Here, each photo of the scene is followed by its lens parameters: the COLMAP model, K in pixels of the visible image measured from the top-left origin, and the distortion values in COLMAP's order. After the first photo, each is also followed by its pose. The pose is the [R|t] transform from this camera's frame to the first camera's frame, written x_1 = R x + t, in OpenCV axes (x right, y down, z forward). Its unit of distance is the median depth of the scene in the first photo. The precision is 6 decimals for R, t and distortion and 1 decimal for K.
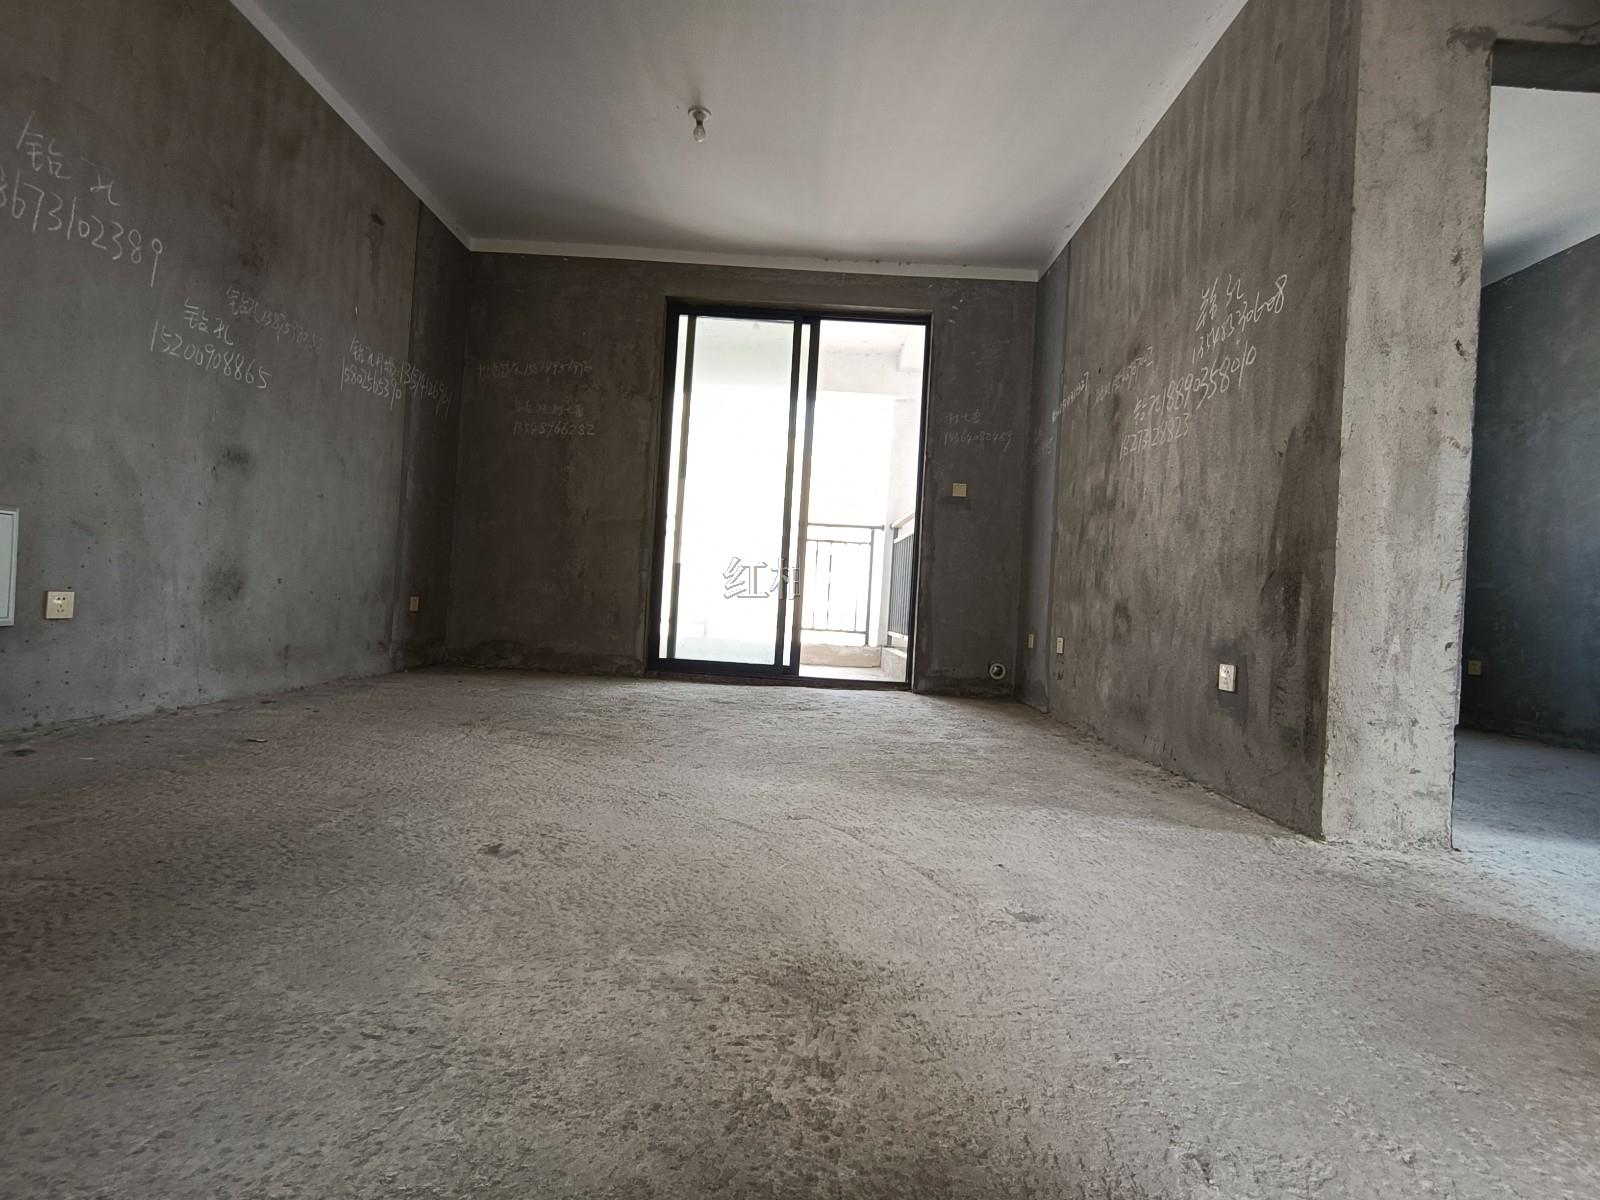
lens RADIAL K [[758.8, 0, 792.6], [0, 758.8, 599.3], [0, 0, 1]] dist [-0.006463, 0.002155]
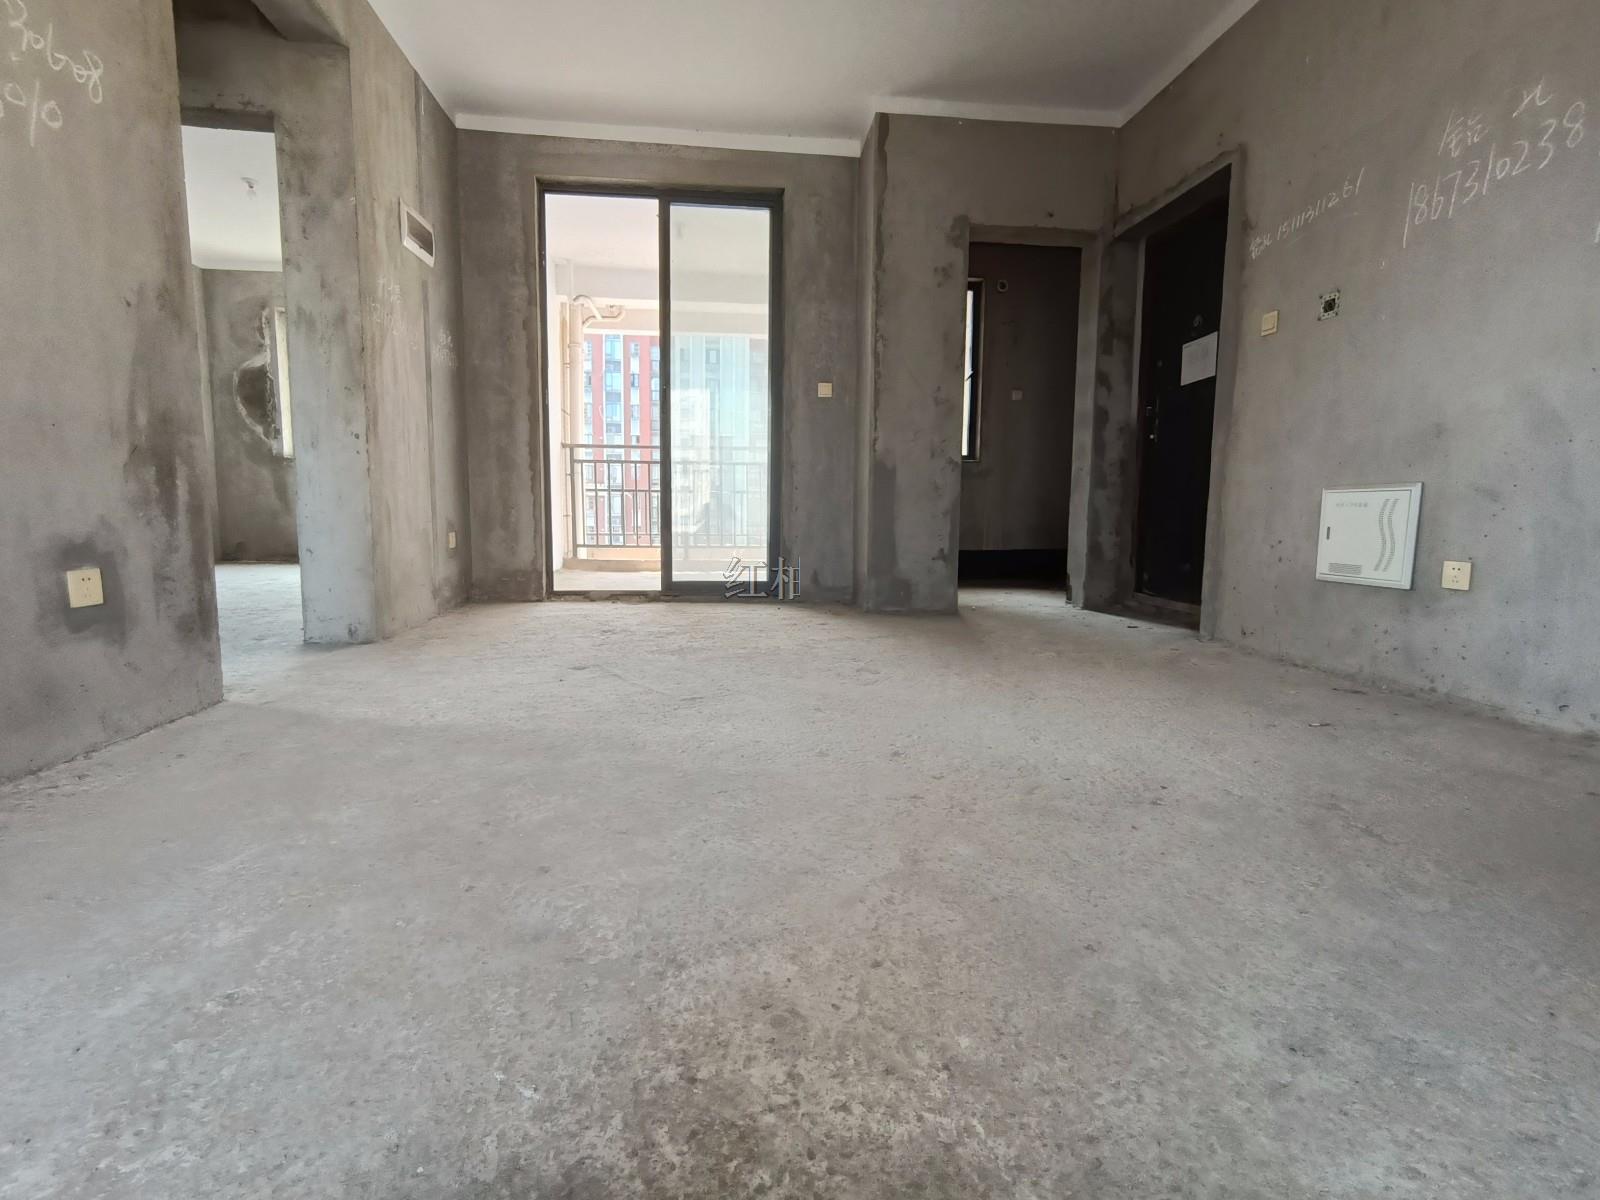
lens RADIAL K [[758.8, 0, 792.5], [0, 758.8, 599.5], [0, 0, 1]] dist [-0.006463, 0.002155]
pose [[-0.991059, -0.055512, -0.121326, 0.002403], [-0.068960, 0.991579, 0.109613, -0.007991], [0.114220, 0.116999, -0.986542, 1.564251]]
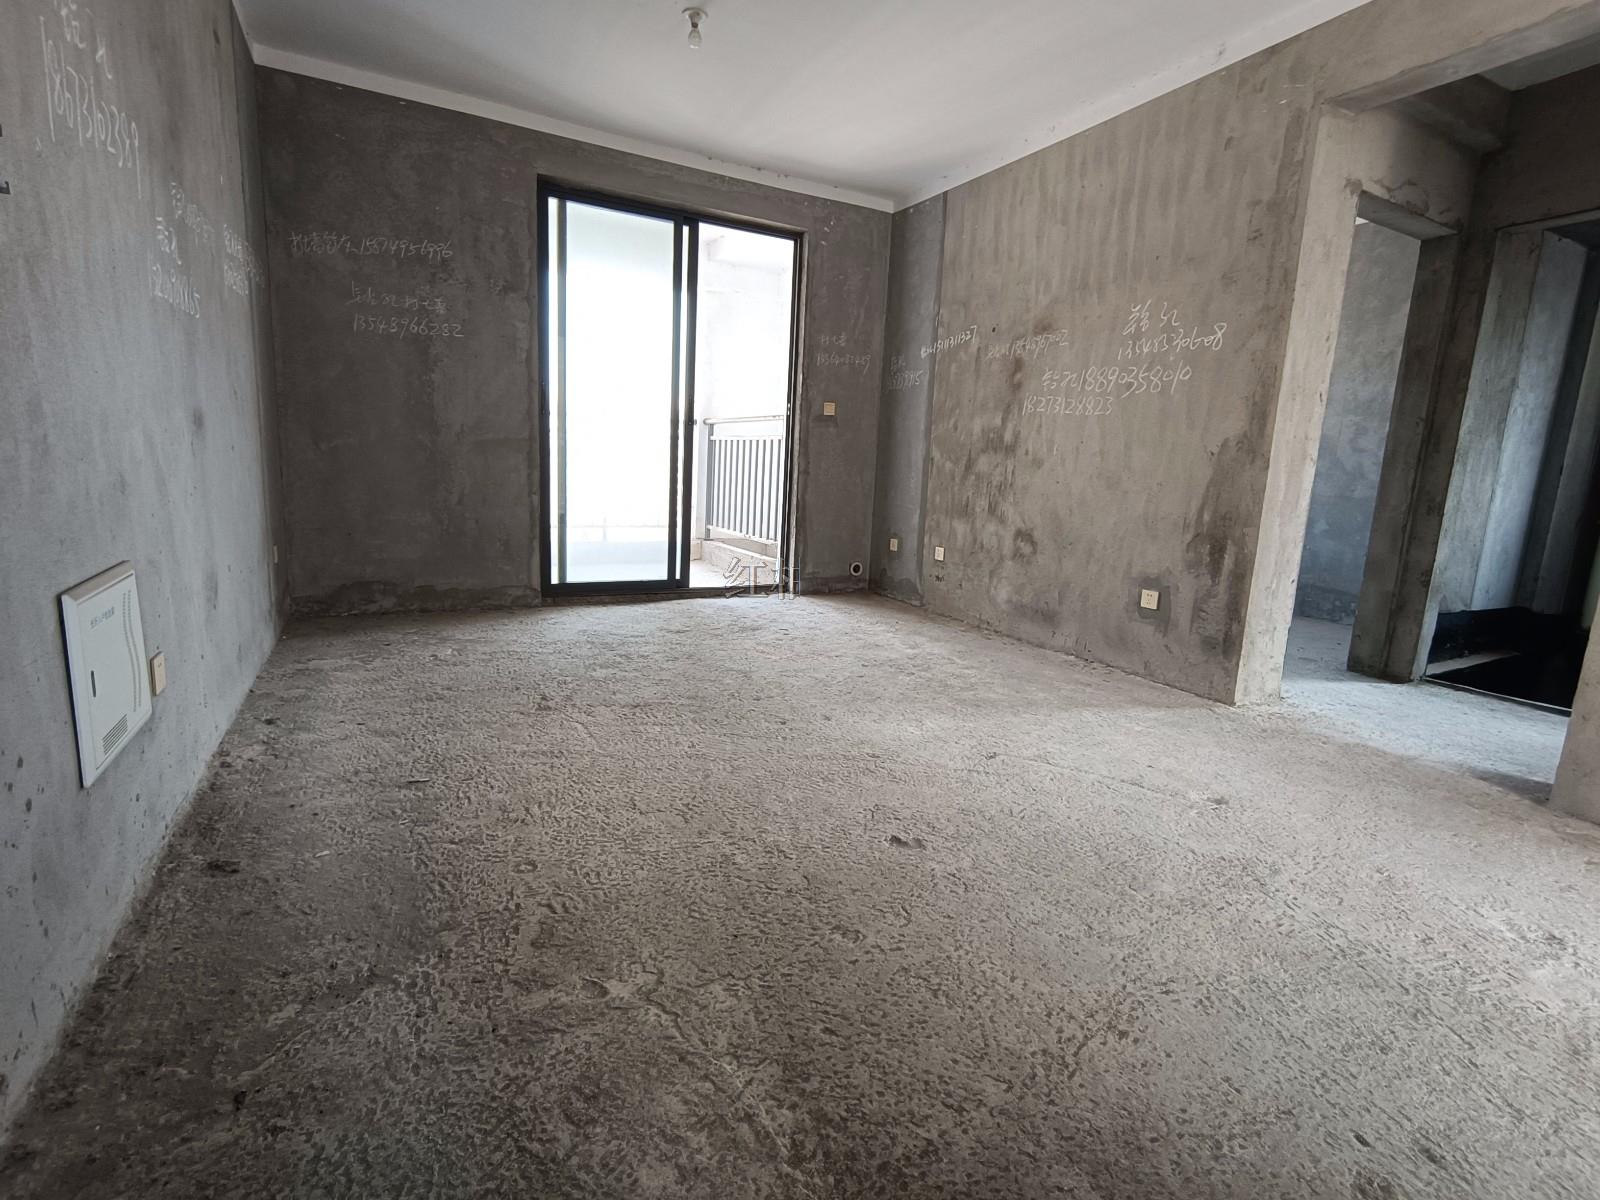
lens RADIAL K [[758.8, 0, 791.4], [0, 758.8, 594.8], [0, 0, 1]] dist [-0.006463, 0.002155]
pose [[0.881670, -0.100398, 0.461063, -0.628225], [0.004727, 0.978933, 0.204127, -0.183096], [-0.471844, -0.177793, 0.863570, 0.054685]]
